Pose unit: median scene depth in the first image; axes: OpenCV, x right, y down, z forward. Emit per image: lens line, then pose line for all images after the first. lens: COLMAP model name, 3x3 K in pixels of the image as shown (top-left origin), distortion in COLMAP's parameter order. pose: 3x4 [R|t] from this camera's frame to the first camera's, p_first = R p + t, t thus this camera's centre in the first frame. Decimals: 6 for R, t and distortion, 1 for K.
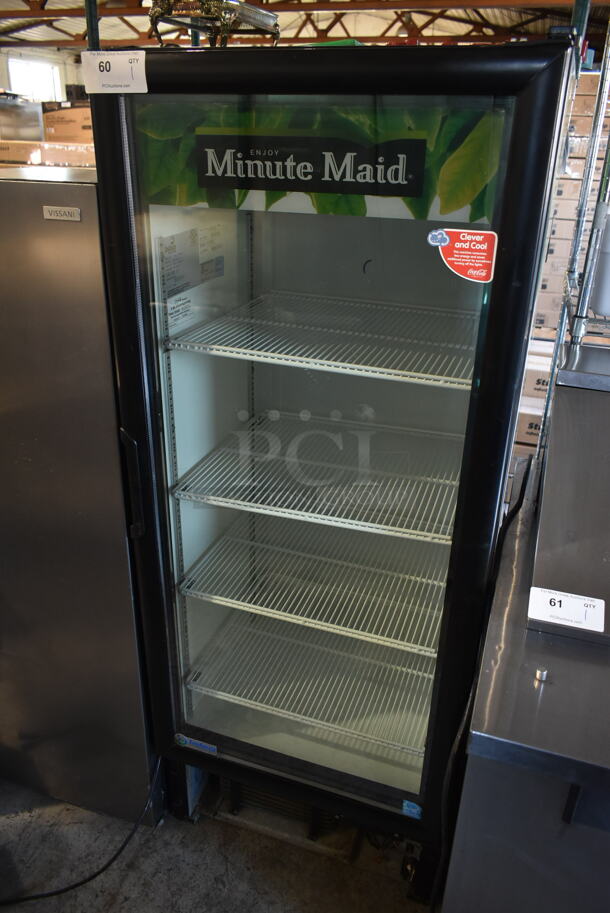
lens RADIAL K [[705.7, 0, 299.5], [0, 705.7, 456.9], [0, 0, 1]] dist [-0.022861, 0.016233]
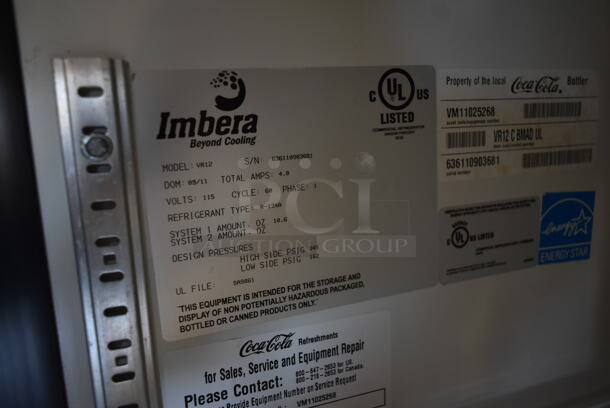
lens RADIAL K [[471.5, 0, 305.2], [0, 471.5, 204.7], [0, 0, 1]] dist [-0.022861, 0.016233]
pose [[0.647395, 0.065326, -0.759350, -0.047180], [-0.275384, 0.949059, -0.153137, -0.251719], [0.710664, 0.308253, 0.632405, 0.914035]]
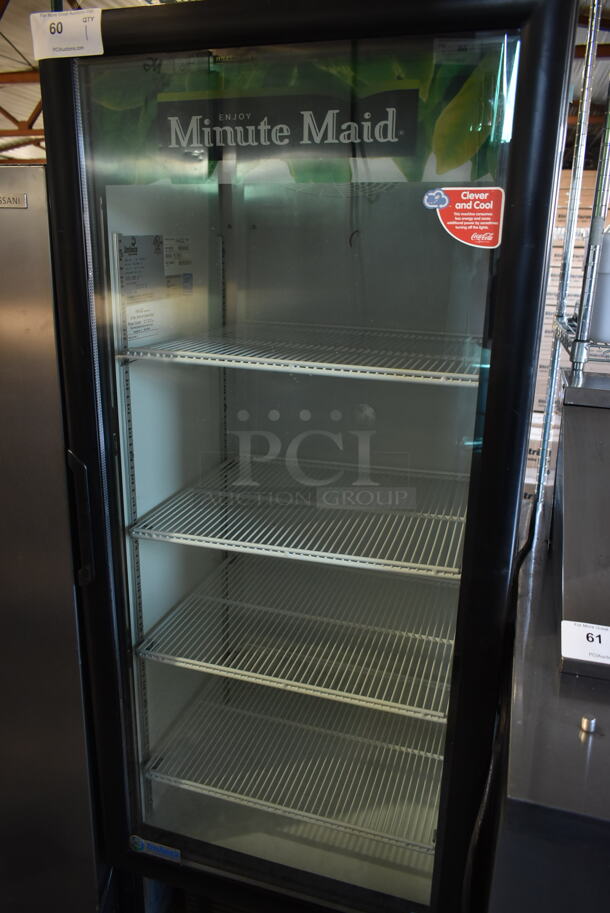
lens RADIAL K [[705.7, 0, 301.1], [0, 705.7, 456.0], [0, 0, 1]] dist [-0.022861, 0.016233]
pose [[0.999354, -0.009886, 0.034565, -0.001194], [0.014777, 0.989429, -0.144262, 0.092502], [-0.032773, 0.144680, 0.988936, 0.144877]]
